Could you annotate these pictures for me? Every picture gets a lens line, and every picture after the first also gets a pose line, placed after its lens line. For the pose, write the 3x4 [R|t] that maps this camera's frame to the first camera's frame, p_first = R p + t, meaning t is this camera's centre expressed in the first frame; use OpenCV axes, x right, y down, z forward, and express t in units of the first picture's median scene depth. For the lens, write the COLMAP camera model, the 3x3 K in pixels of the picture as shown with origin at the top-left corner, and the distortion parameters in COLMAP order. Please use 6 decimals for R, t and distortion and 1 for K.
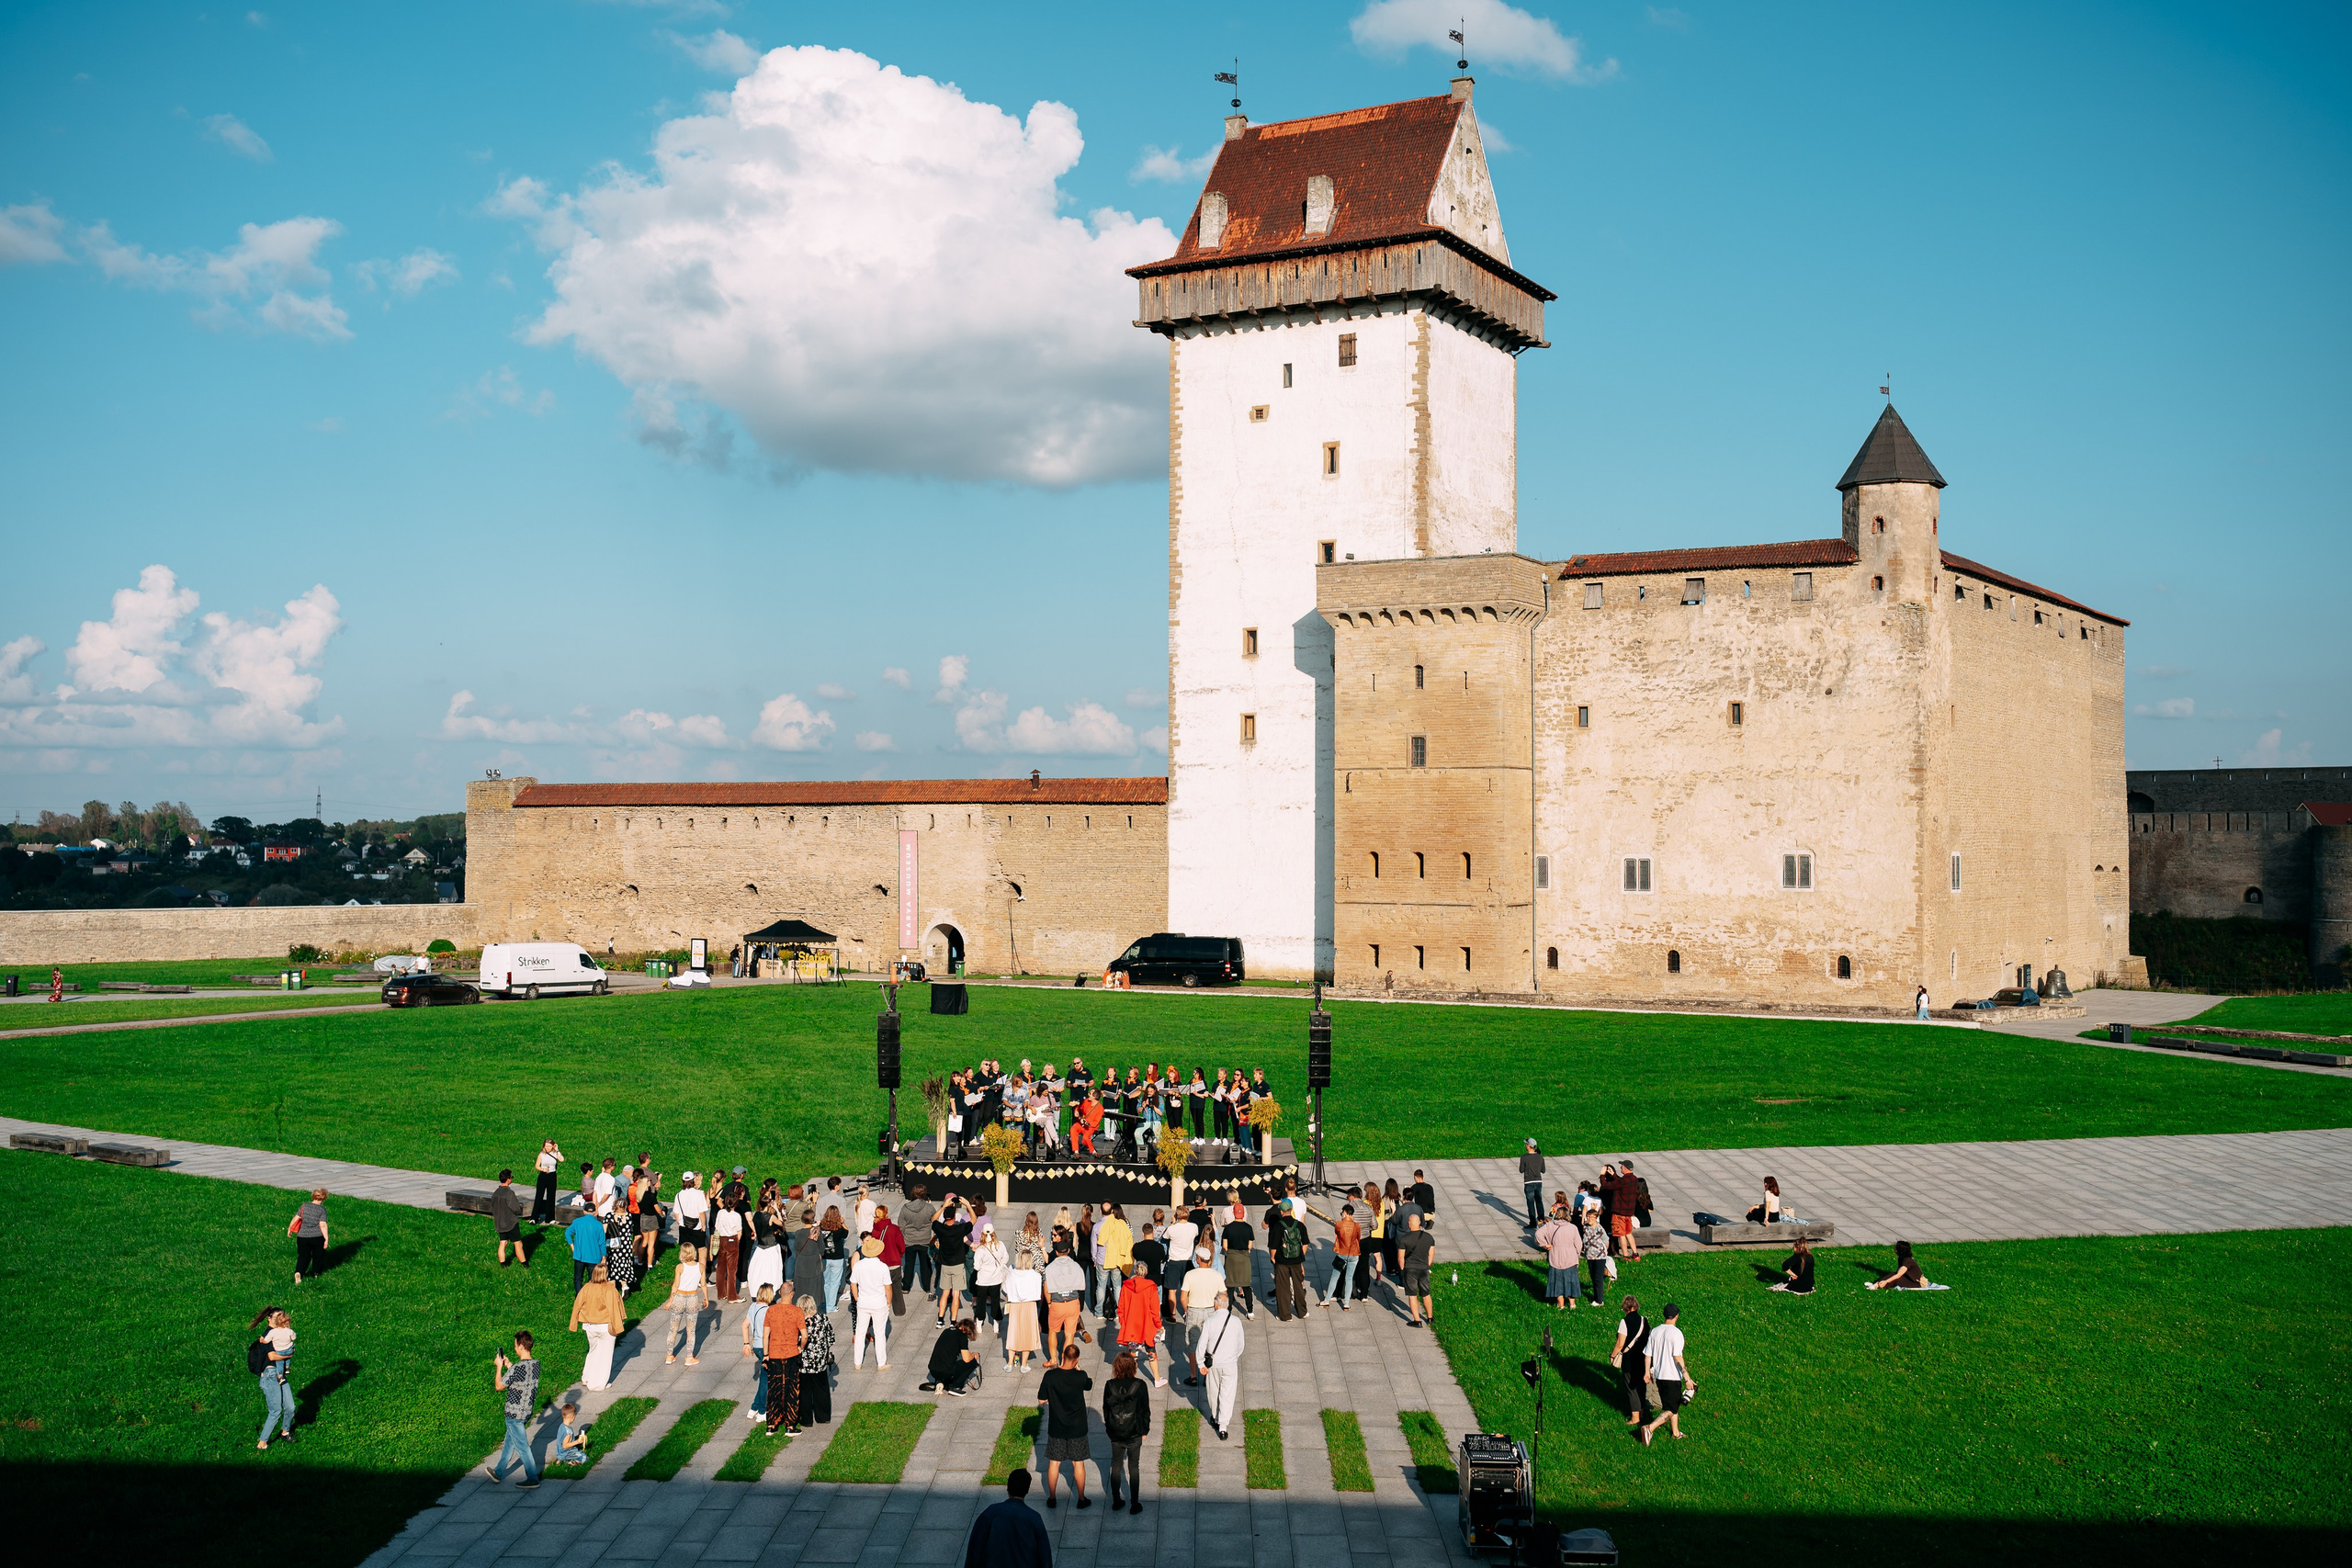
lens RADIAL K [[2425.4, 0, 1194.1], [0, 2425.4, 789.5], [0, 0, 1]] dist [0.005059, 0.006610]
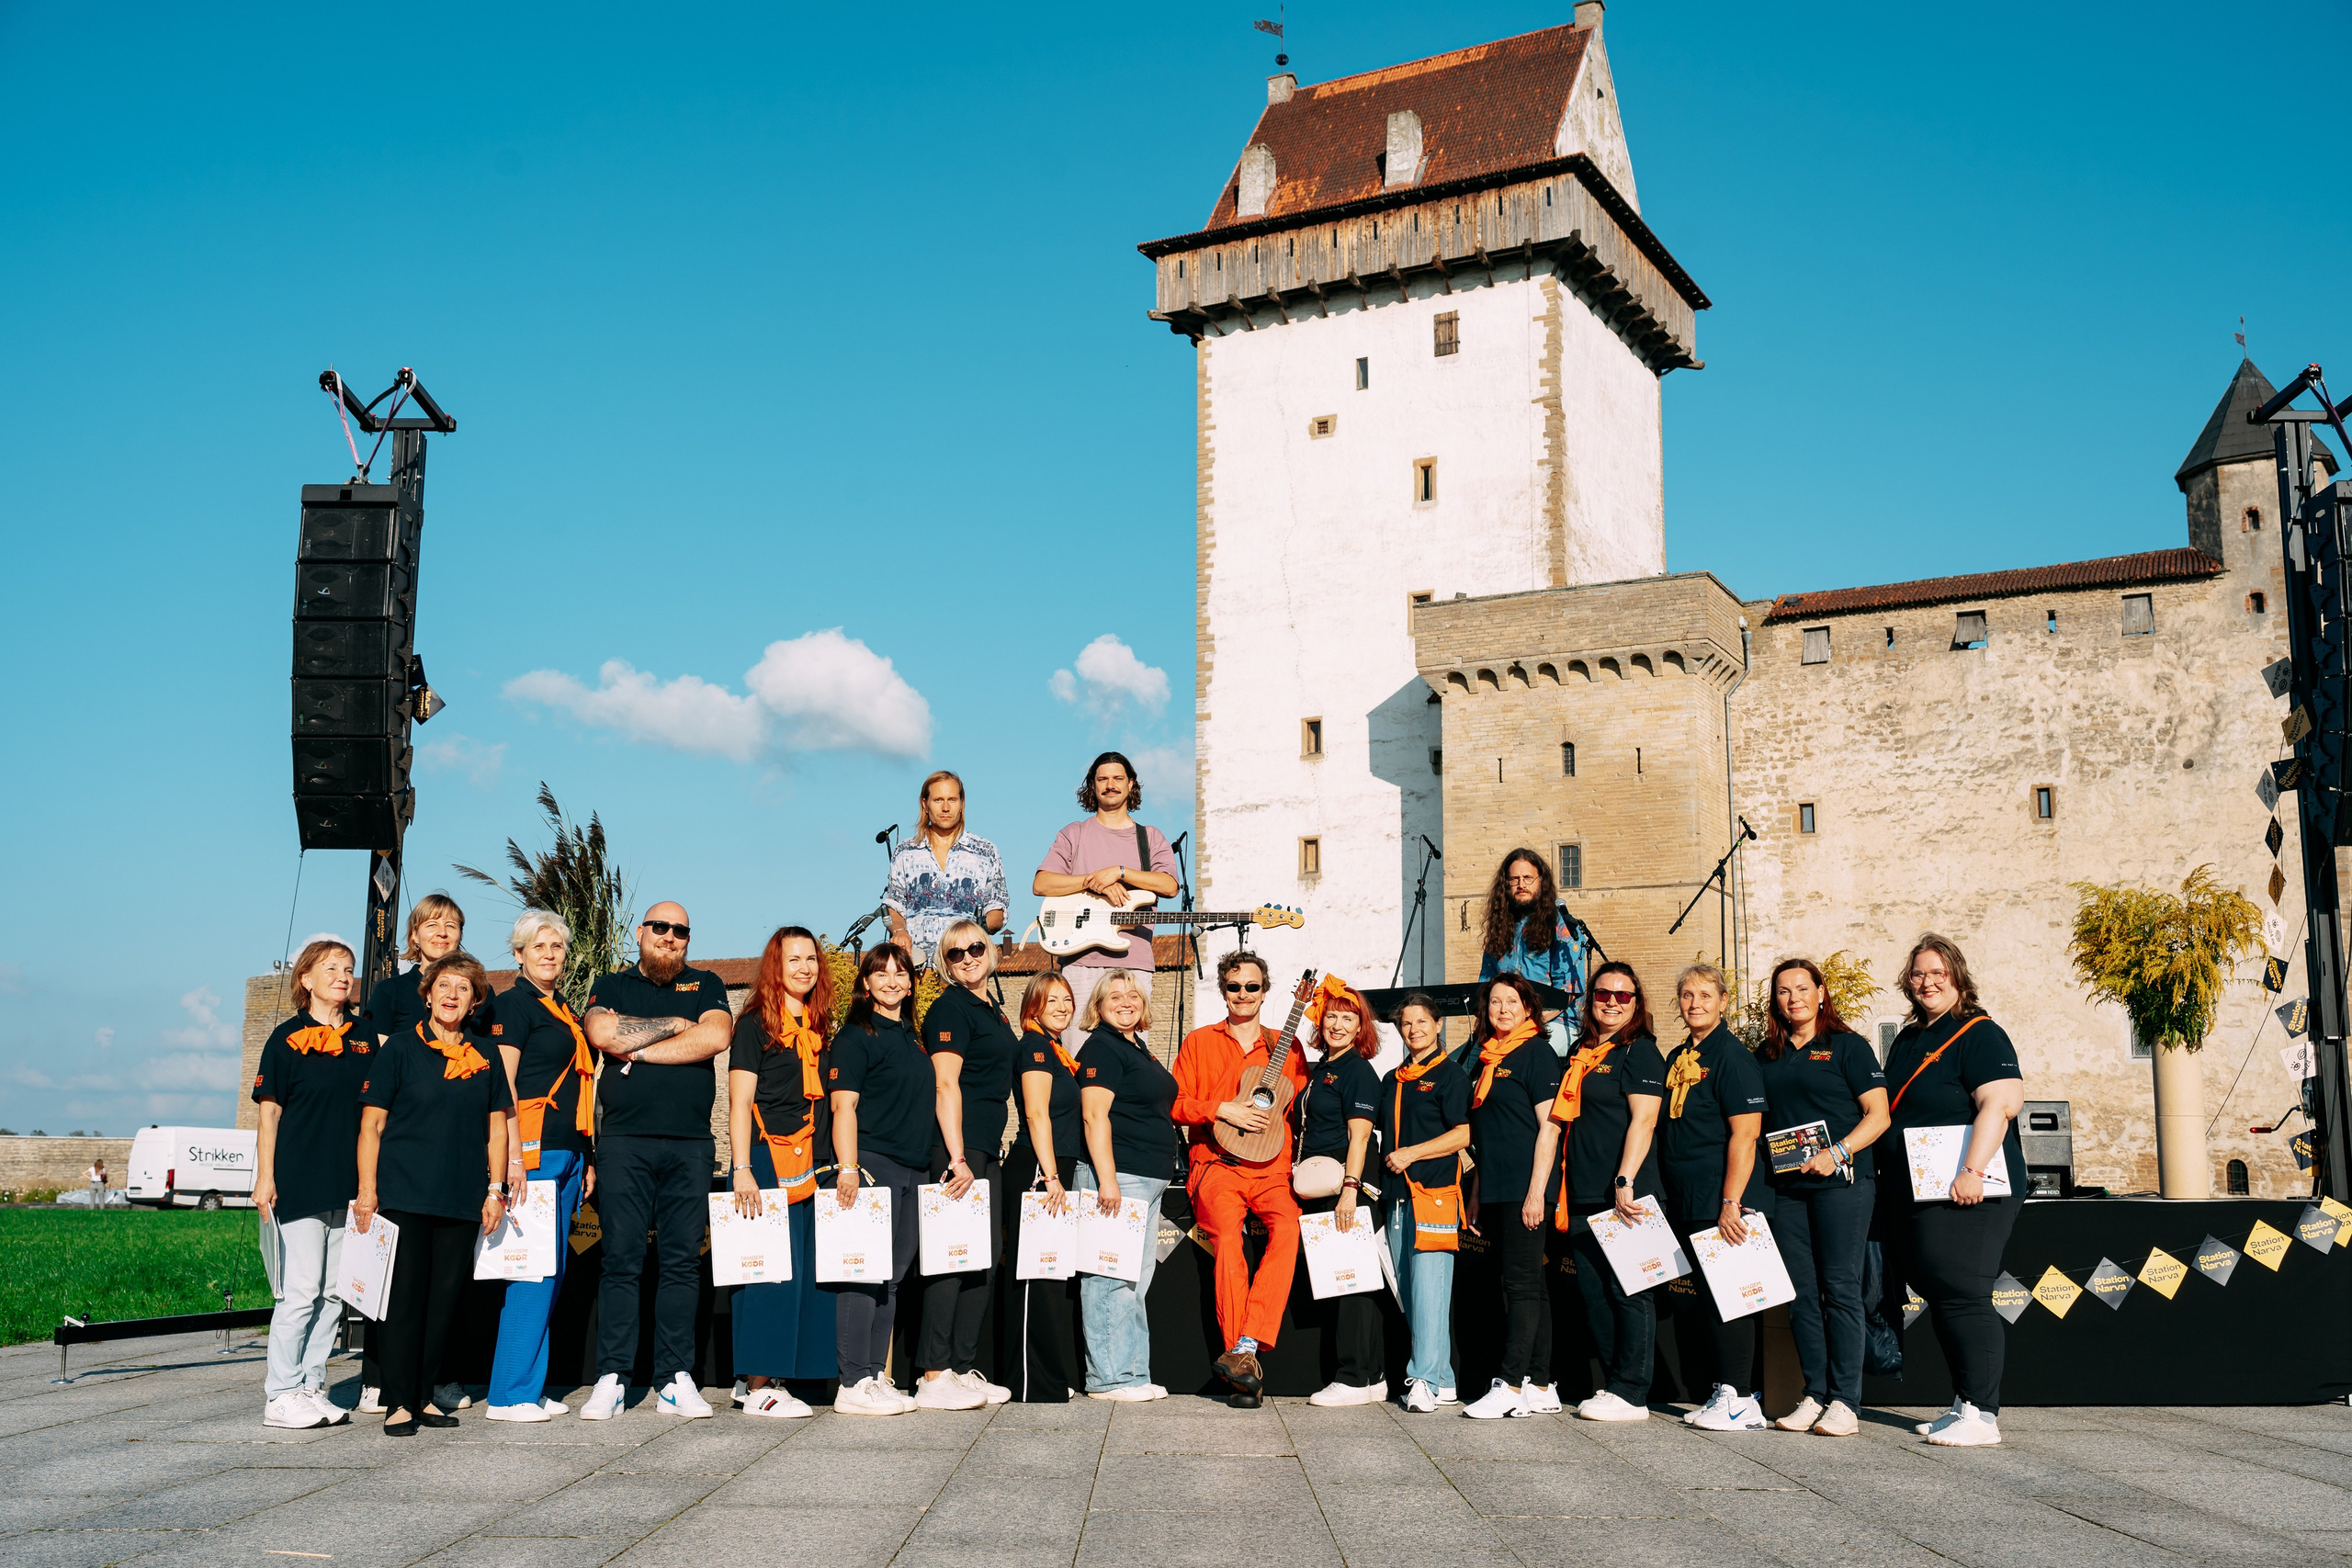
lens RADIAL K [[2425.4, 0, 1194.1], [0, 2425.4, 789.5], [0, 0, 1]] dist [0.005059, 0.006610]
pose [[0.999903, 0.003790, 0.013408, -0.022469], [-0.001839, 0.989784, -0.142566, 0.060134], [-0.013812, 0.142528, 0.989694, 0.320400]]
